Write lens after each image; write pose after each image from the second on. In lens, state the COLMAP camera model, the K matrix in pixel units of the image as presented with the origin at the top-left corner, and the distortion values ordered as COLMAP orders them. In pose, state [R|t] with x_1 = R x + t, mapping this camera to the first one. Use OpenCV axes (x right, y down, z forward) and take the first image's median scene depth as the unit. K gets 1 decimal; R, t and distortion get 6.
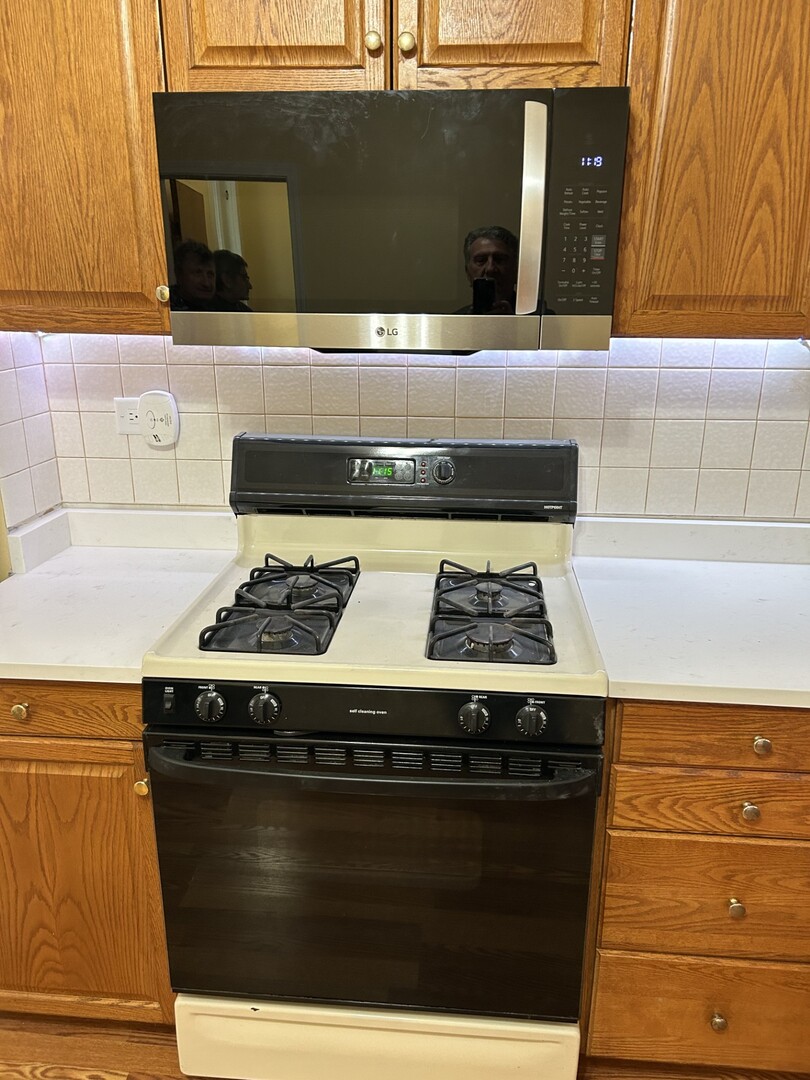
lens RADIAL K [[817.9, 0, 409.5], [0, 817.9, 541.4], [0, 0, 1]] dist [0.059657, -0.063698]
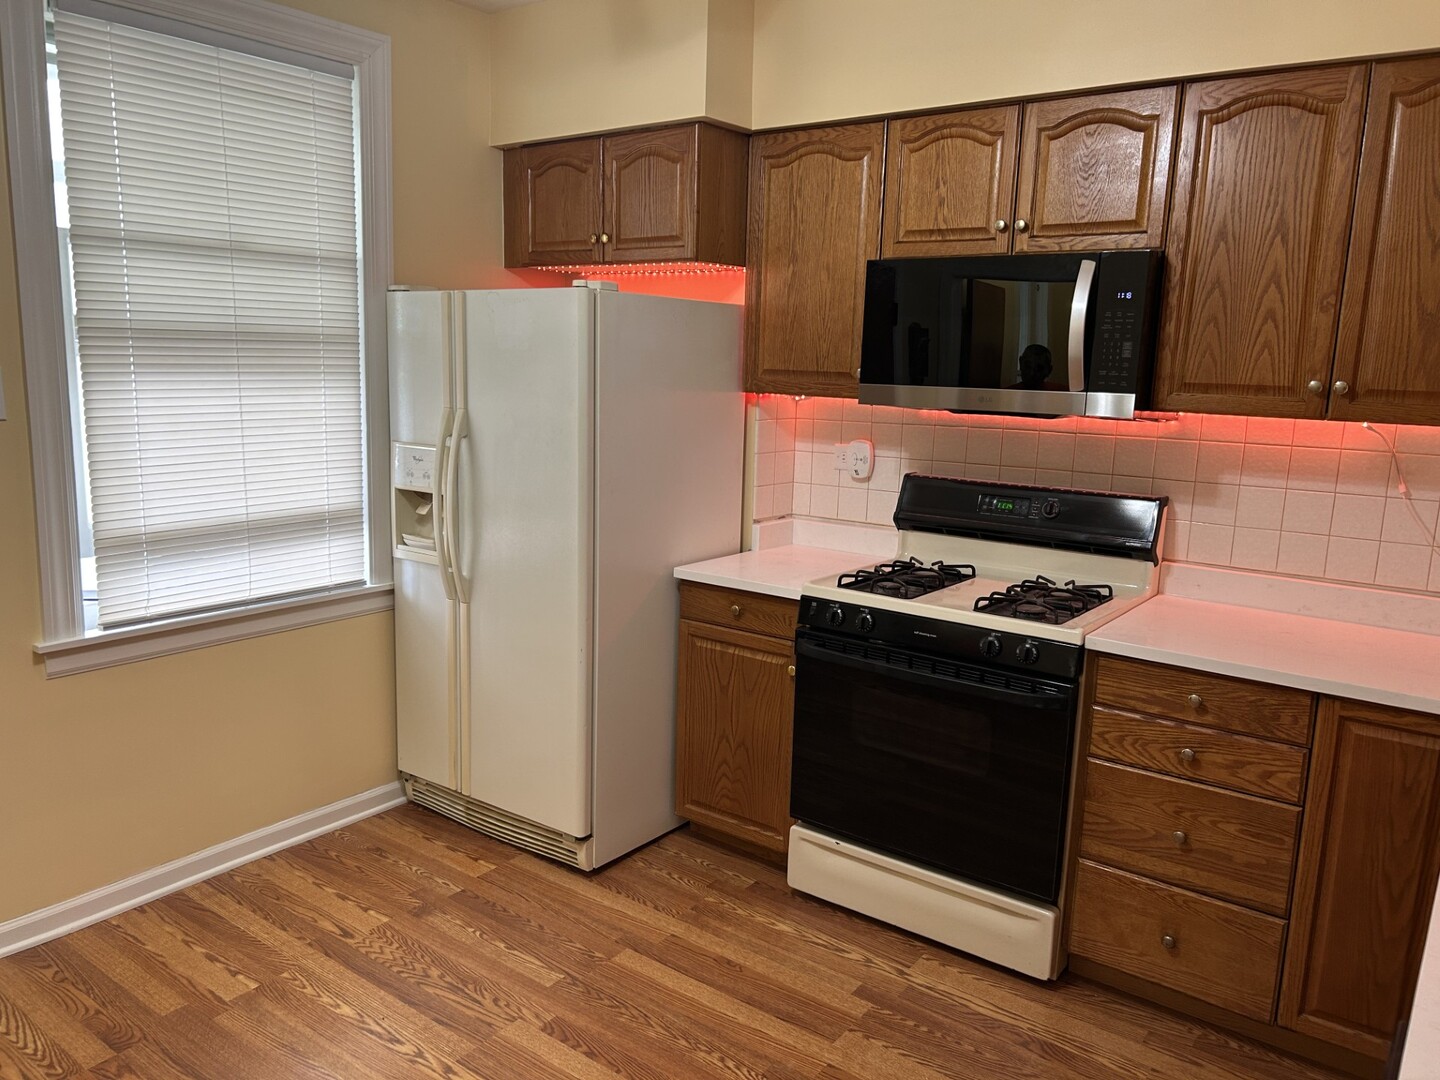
lens RADIAL K [[1090.5, 0, 699.6], [0, 1090.5, 551.5], [0, 0, 1]] dist [0.059657, -0.063698]
pose [[0.843377, 0.114283, -0.525029, 0.605794], [-0.188611, 0.977909, -0.090114, 0.296369], [0.503131, 0.175027, 0.846300, -0.916211]]
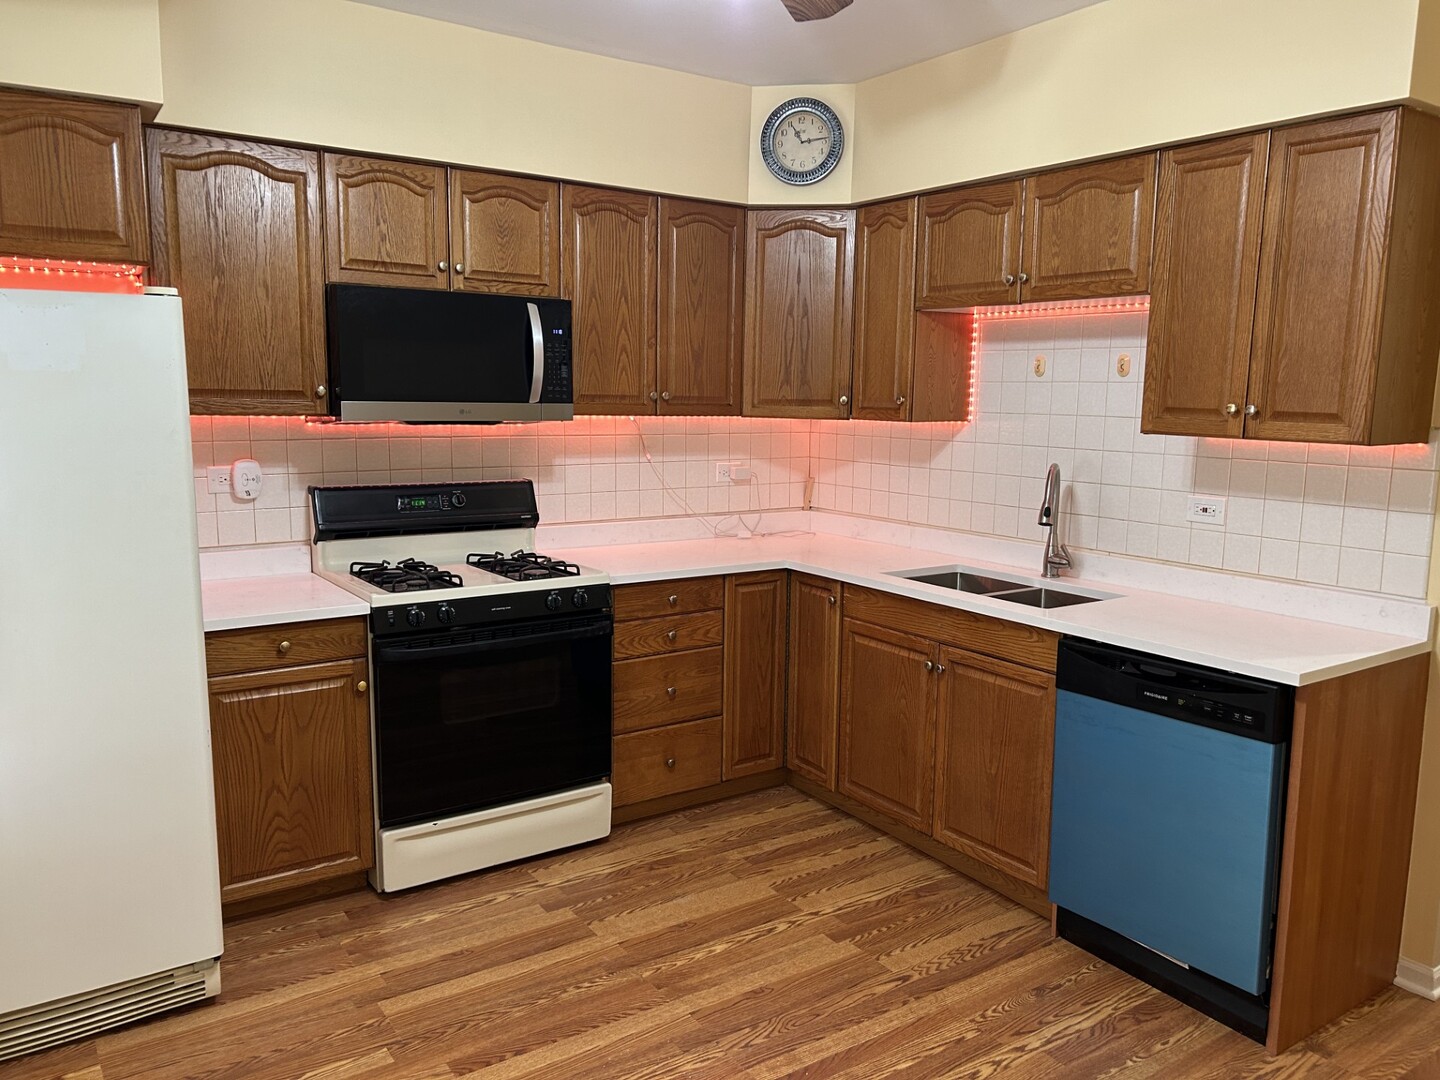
lens RADIAL K [[1090.5, 0, 730.3], [0, 1090.5, 547.3], [0, 0, 1]] dist [0.059657, -0.063698]
pose [[0.766587, -0.085421, 0.636433, -1.117393], [0.188654, 0.977334, -0.096058, 0.375421], [-0.613802, 0.193703, 0.765327, -1.139224]]
